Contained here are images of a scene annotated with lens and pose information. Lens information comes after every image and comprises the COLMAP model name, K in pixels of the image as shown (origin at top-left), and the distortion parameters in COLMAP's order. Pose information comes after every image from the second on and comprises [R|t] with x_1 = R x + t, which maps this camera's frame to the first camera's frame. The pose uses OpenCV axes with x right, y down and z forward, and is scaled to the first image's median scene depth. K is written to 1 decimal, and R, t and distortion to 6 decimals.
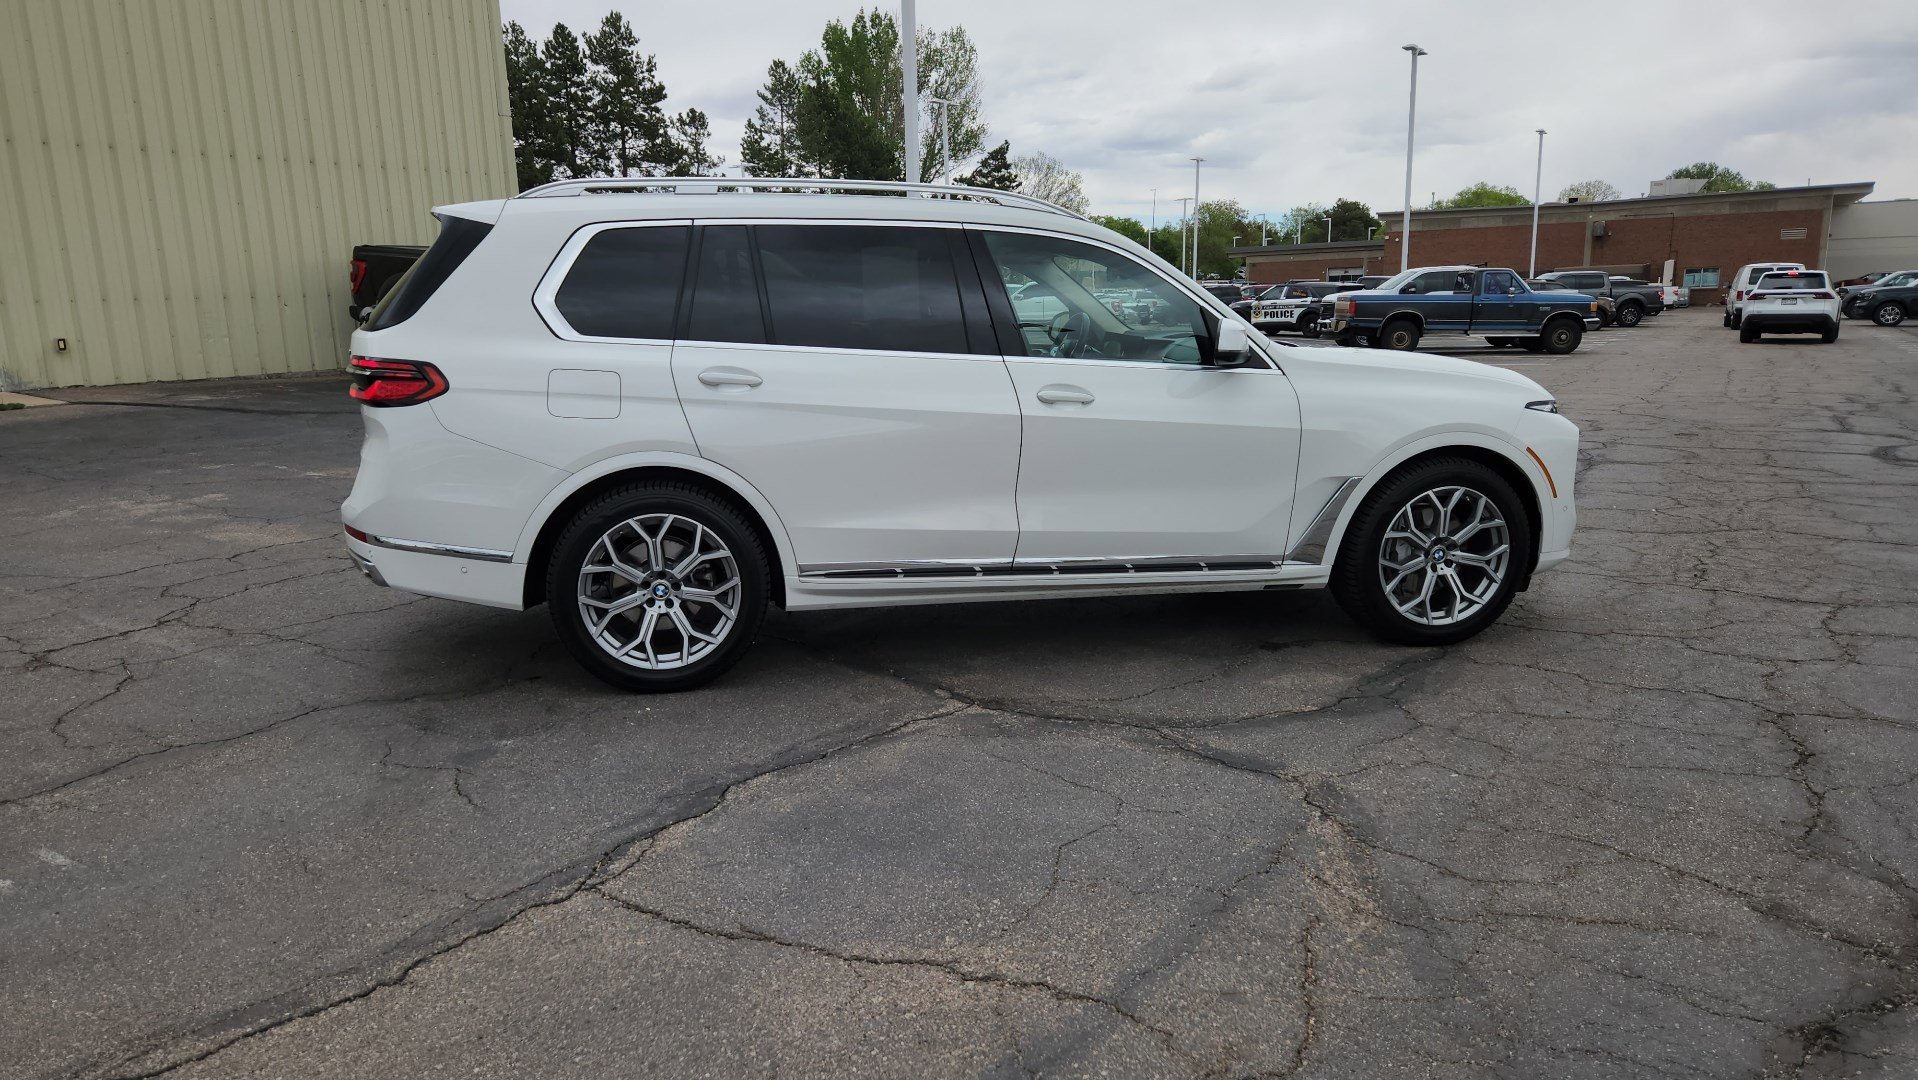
lens RADIAL K [[1280.1, 0, 912.0], [0, 1280.1, 564.4], [0, 0, 1]] dist [0.070978, -0.057673]
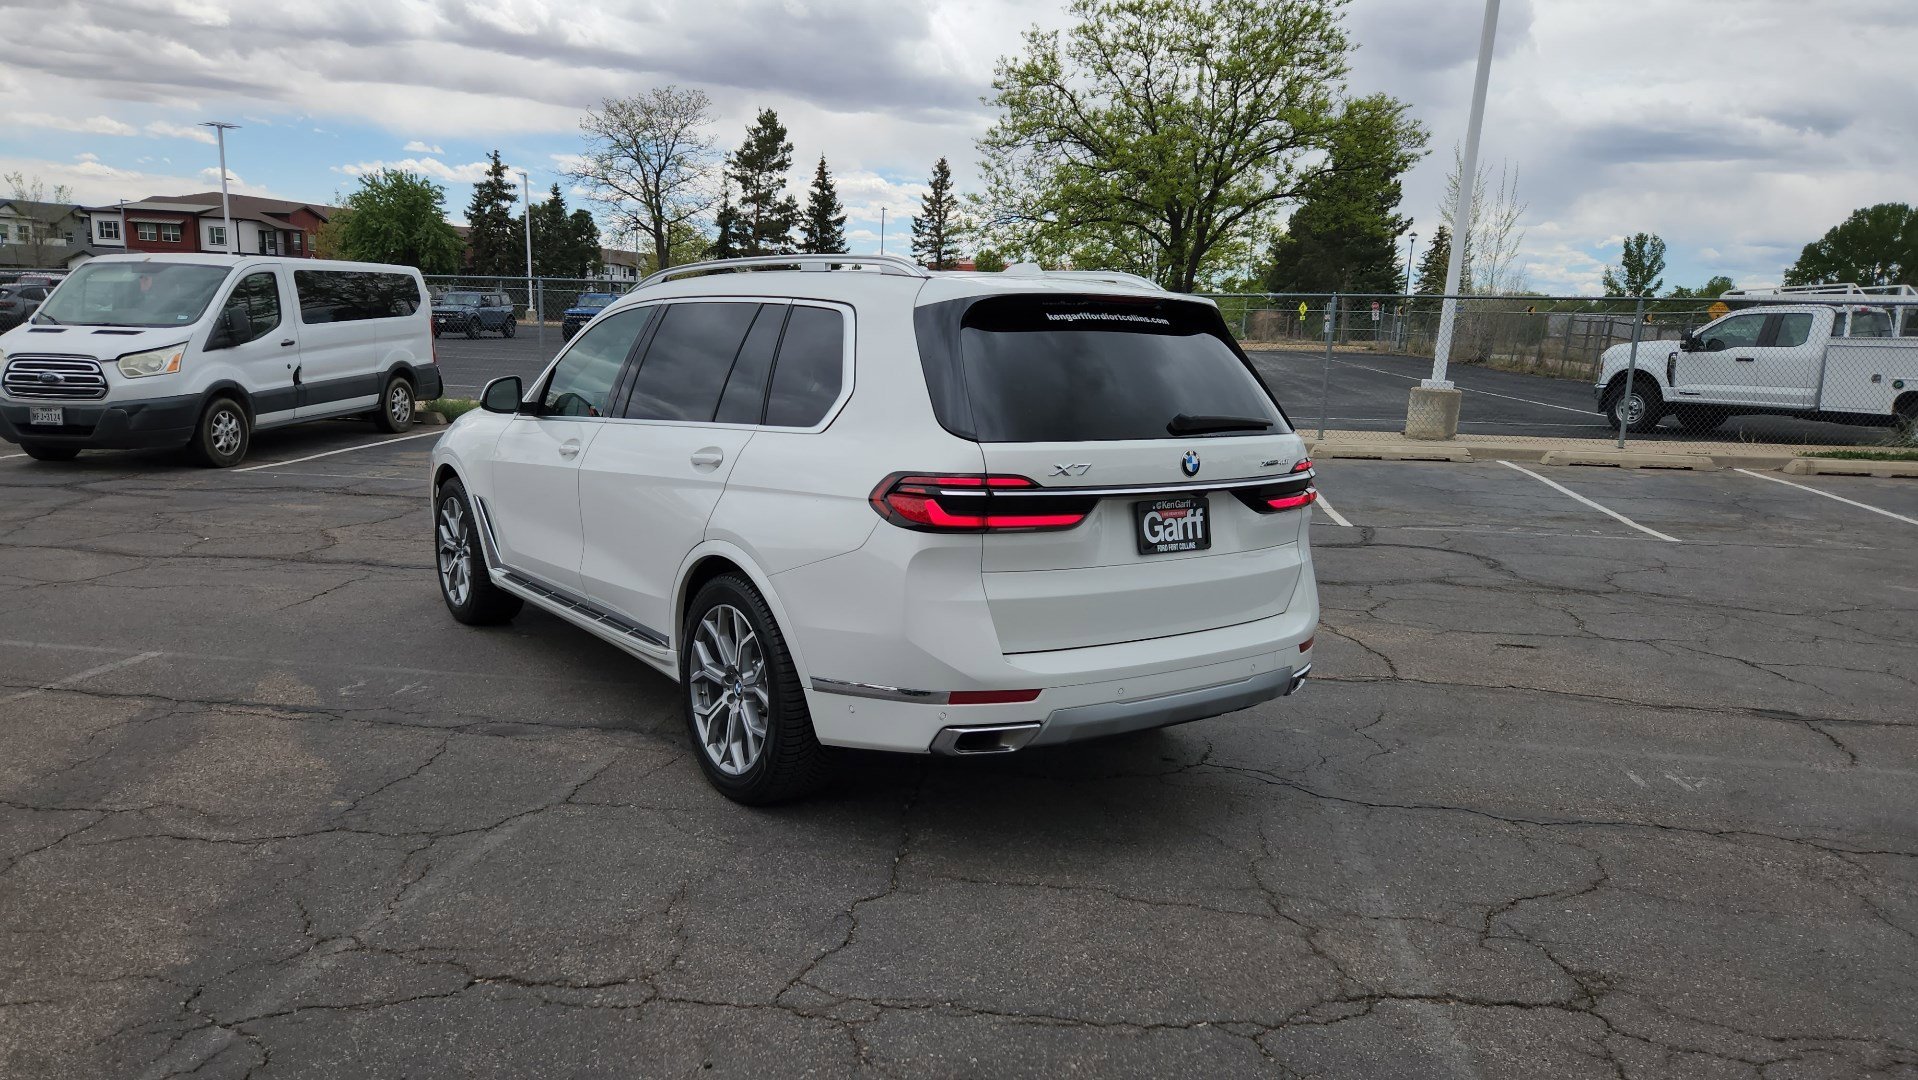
lens RADIAL K [[1270.8, 0, 915.3], [0, 1270.8, 585.7], [0, 0, 1]] dist [0.072865, -0.054604]
pose [[-0.407081, -0.188712, 0.893685, -1.017677], [0.163214, 0.947648, 0.274452, -0.328791], [-0.898692, 0.257586, -0.354969, 1.406938]]
